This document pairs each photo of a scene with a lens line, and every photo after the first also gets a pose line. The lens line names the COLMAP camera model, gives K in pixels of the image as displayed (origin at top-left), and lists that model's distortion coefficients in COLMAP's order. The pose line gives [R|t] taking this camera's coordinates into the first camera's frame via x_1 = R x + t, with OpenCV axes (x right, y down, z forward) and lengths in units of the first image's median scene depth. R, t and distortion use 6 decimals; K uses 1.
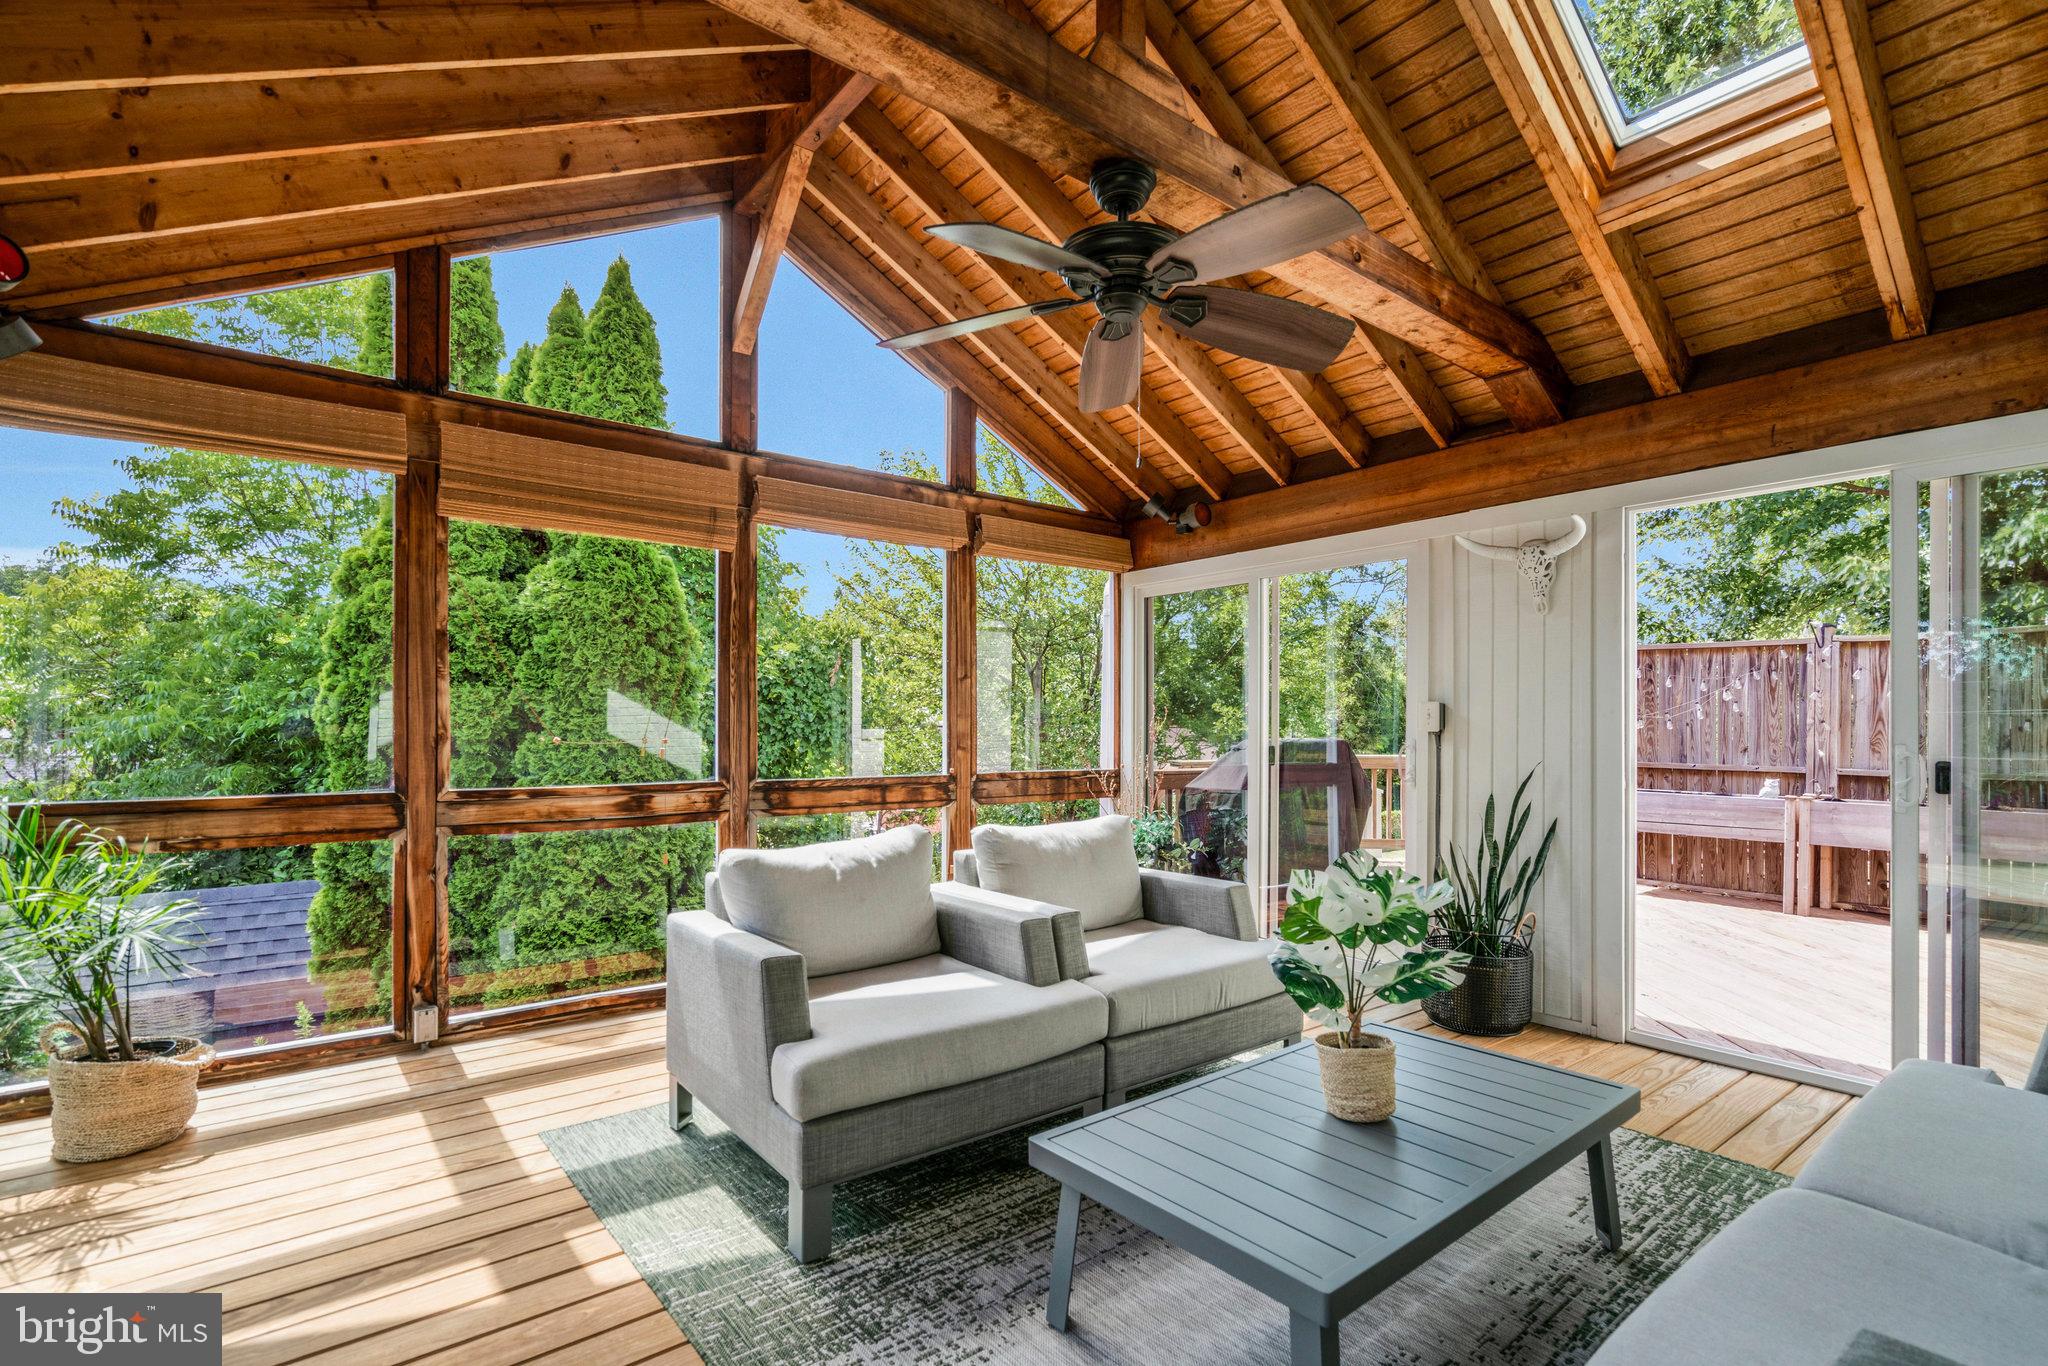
lens RADIAL K [[943.5, 0, 984.5], [0, 943.5, 742.6], [0, 0, 1]] dist [-0.003856, -0.000202]
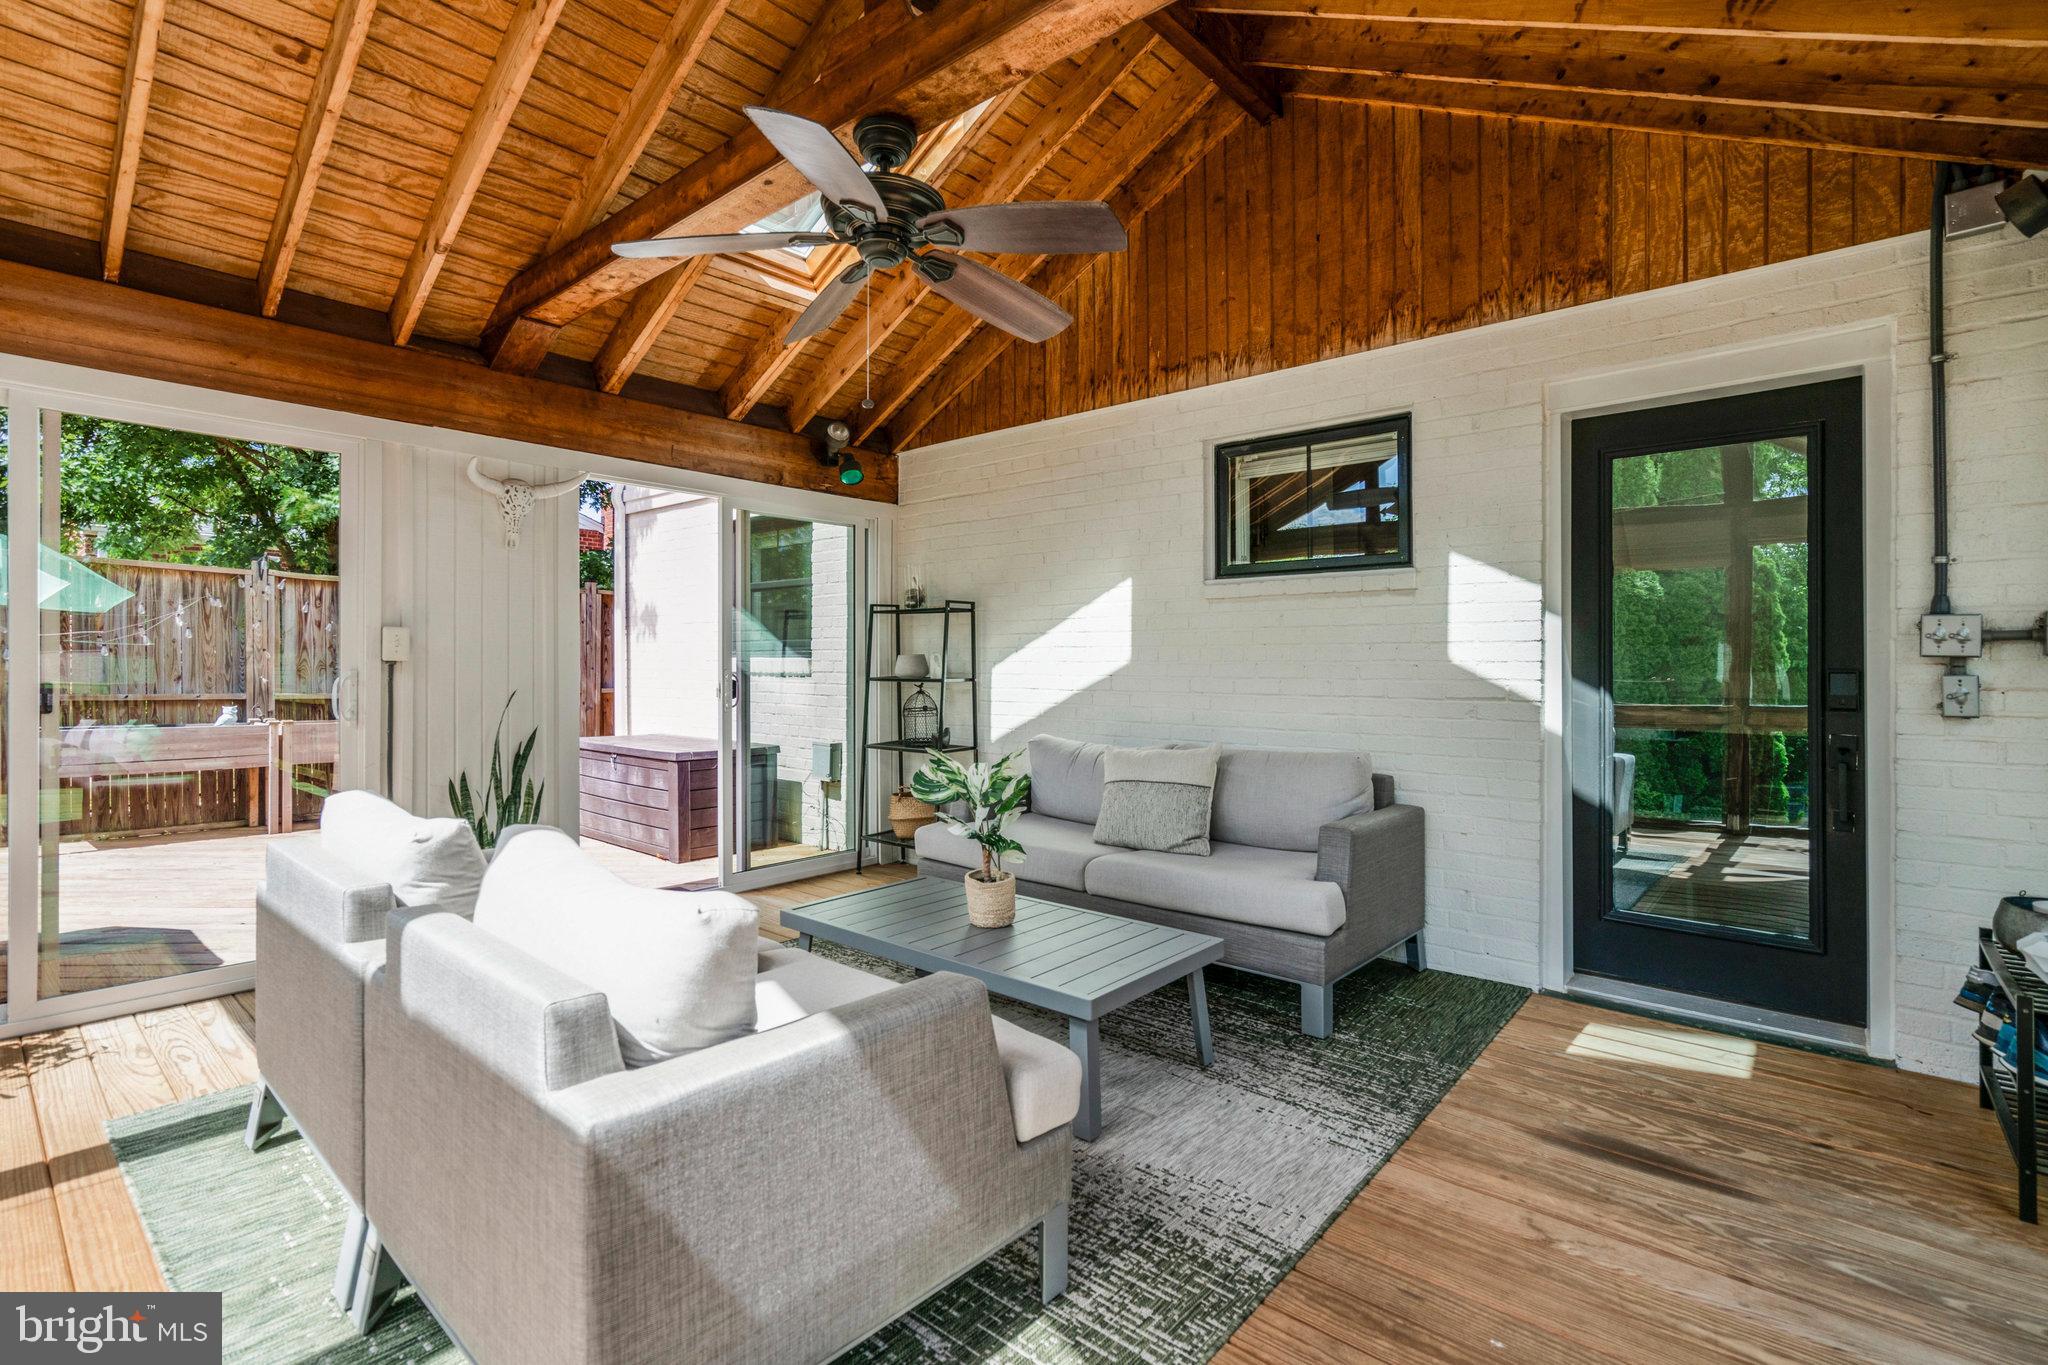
lens RADIAL K [[943.5, 0, 1023.4], [0, 943.5, 664.4], [0, 0, 1]] dist [-0.003856, -0.000202]
pose [[-0.207549, -0.004117, 0.978216, -0.319923], [0.006250, 0.999965, 0.005534, -0.006359], [-0.978205, 0.007262, -0.207516, 0.379528]]
